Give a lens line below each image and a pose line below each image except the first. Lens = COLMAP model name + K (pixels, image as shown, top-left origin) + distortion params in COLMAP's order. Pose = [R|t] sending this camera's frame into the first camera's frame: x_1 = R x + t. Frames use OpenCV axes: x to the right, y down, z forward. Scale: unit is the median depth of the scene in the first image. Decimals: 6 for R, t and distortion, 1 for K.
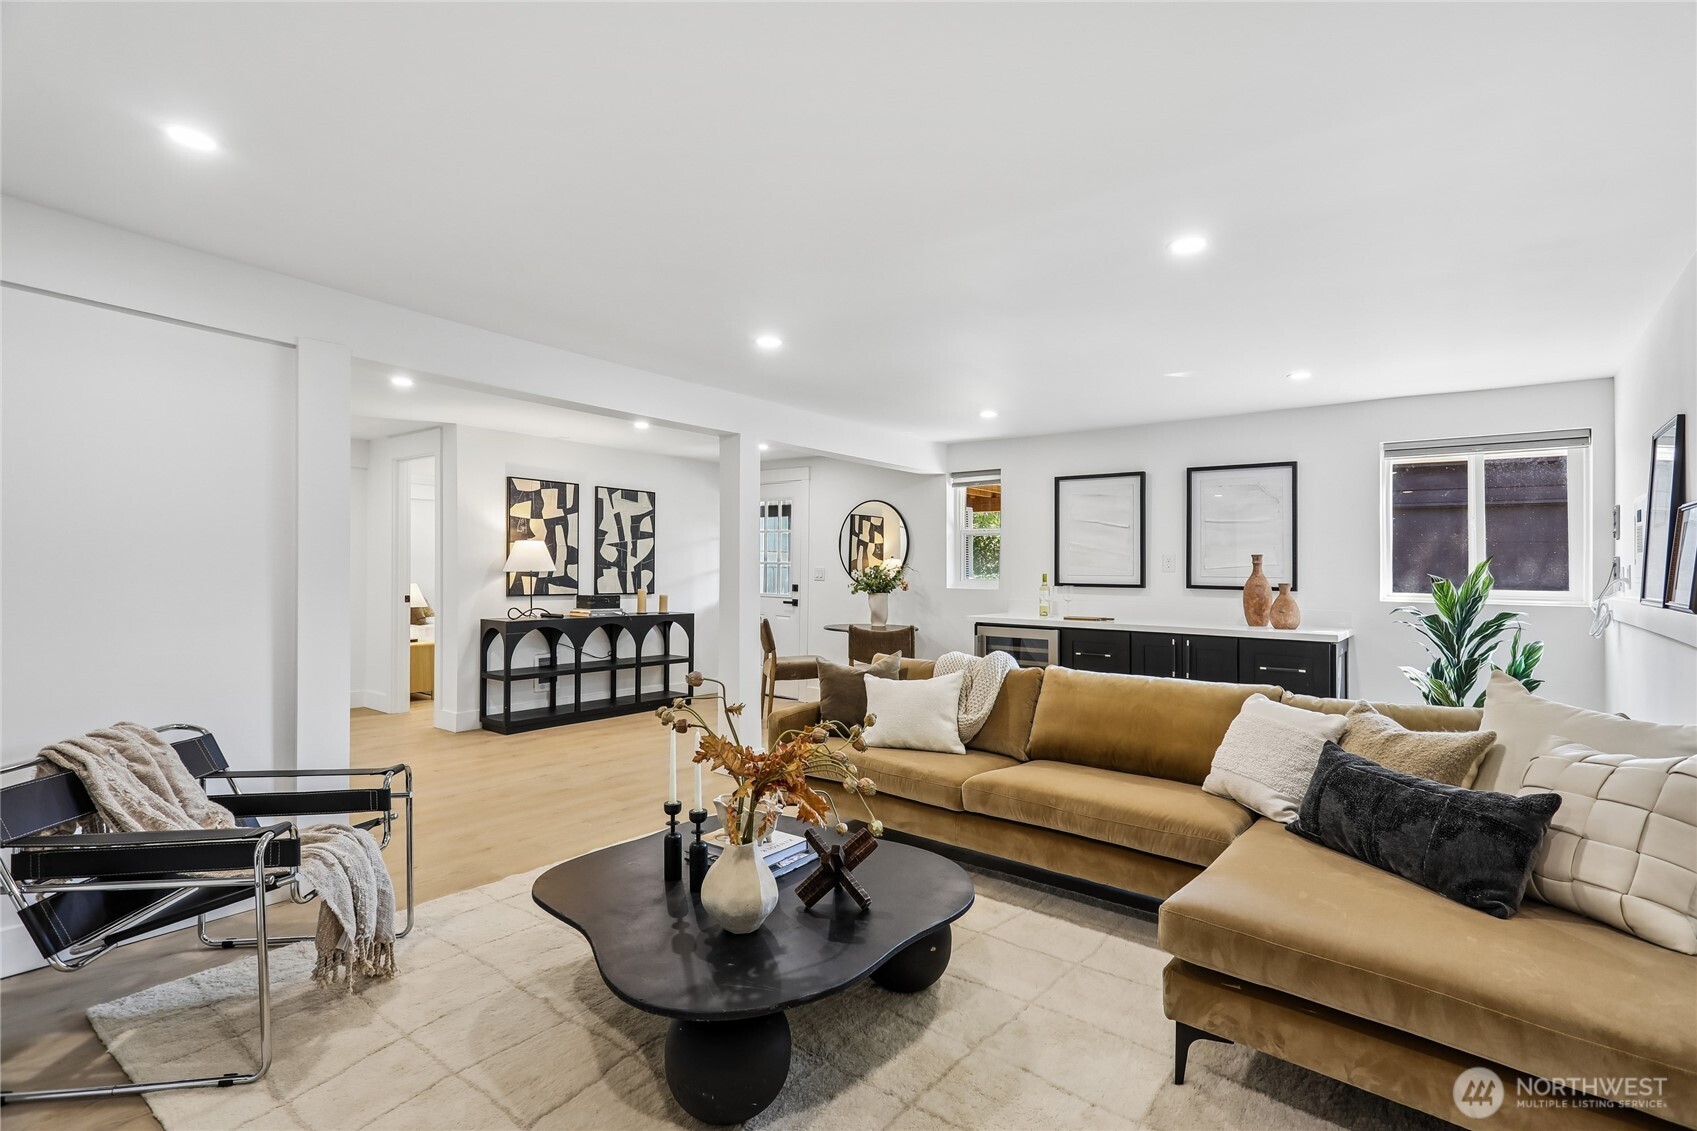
lens RADIAL K [[804.3, 0, 848.7], [0, 804.3, 566.7], [0, 0, 1]] dist [0.000999, -0.000793]
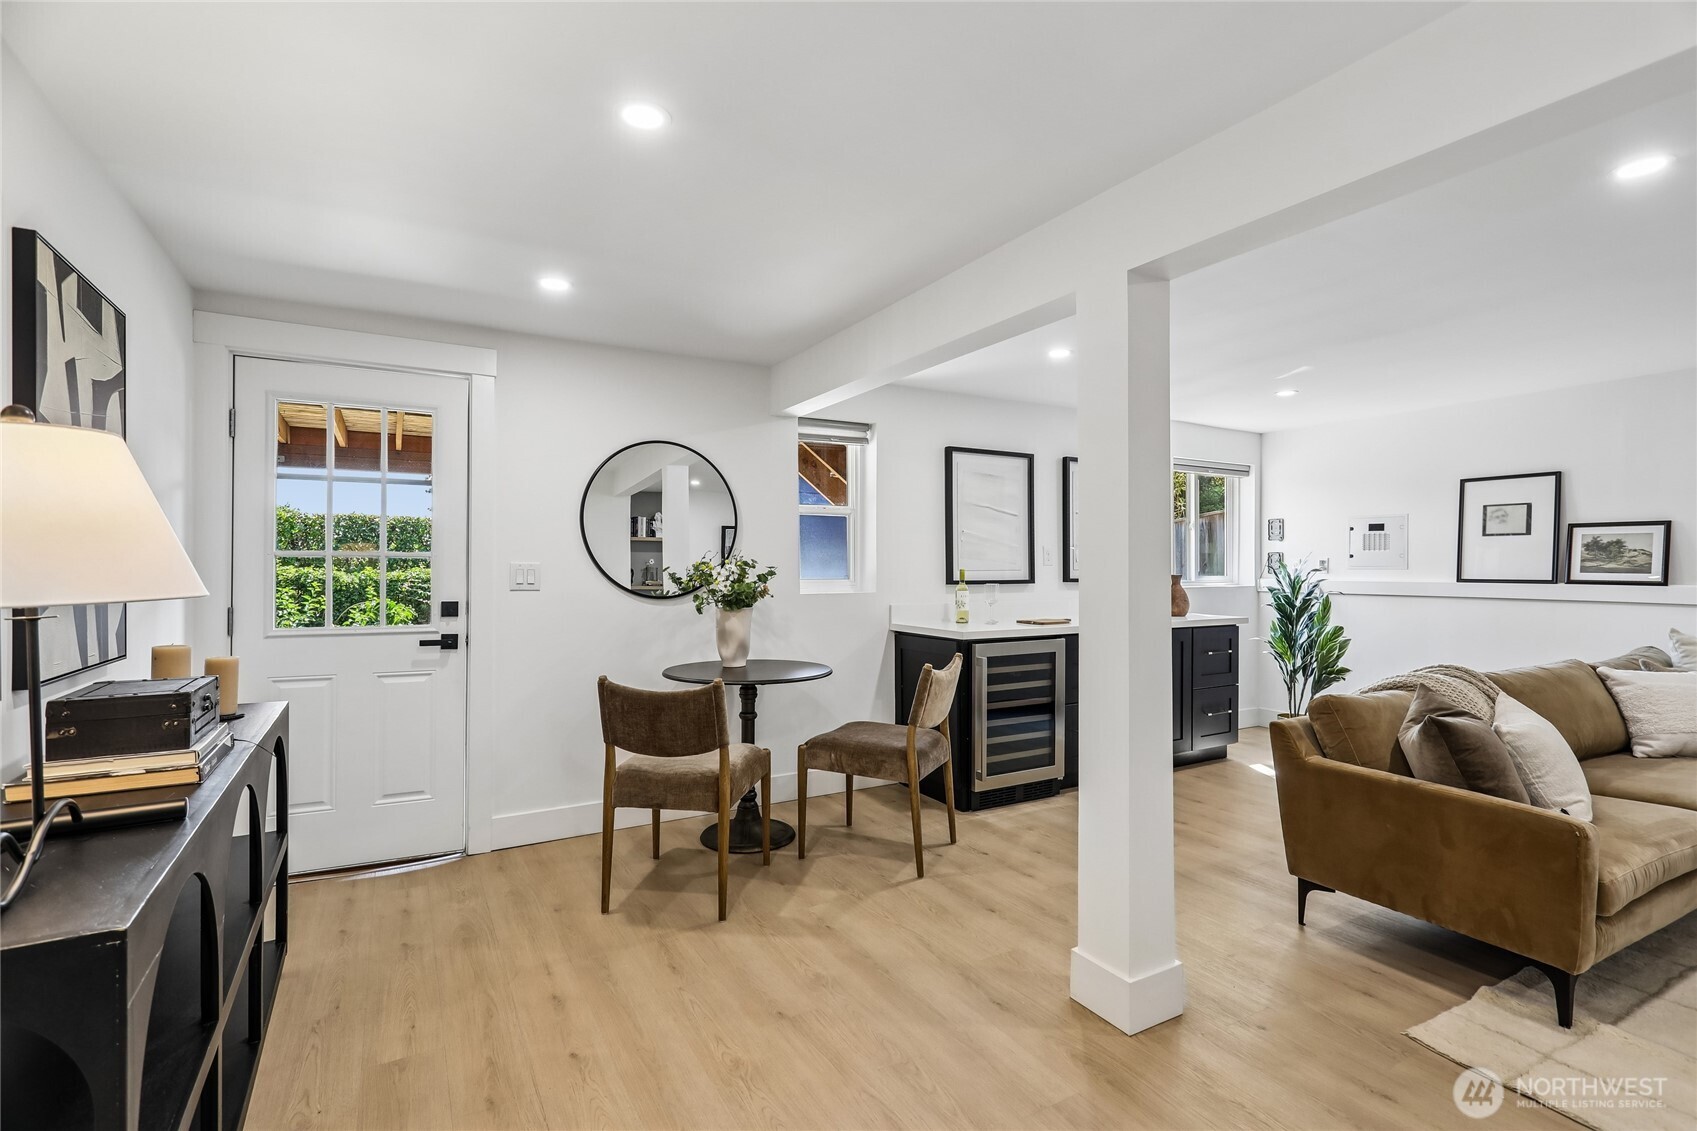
lens RADIAL K [[804.3, 0, 848.9], [0, 804.3, 565.2], [0, 0, 1]] dist [0.000999, -0.000793]
pose [[0.374760, -0.013137, 0.927029, -0.513121], [-0.000626, 0.999896, 0.014423, -0.006193], [-0.927122, -0.005985, 0.374713, 0.796811]]
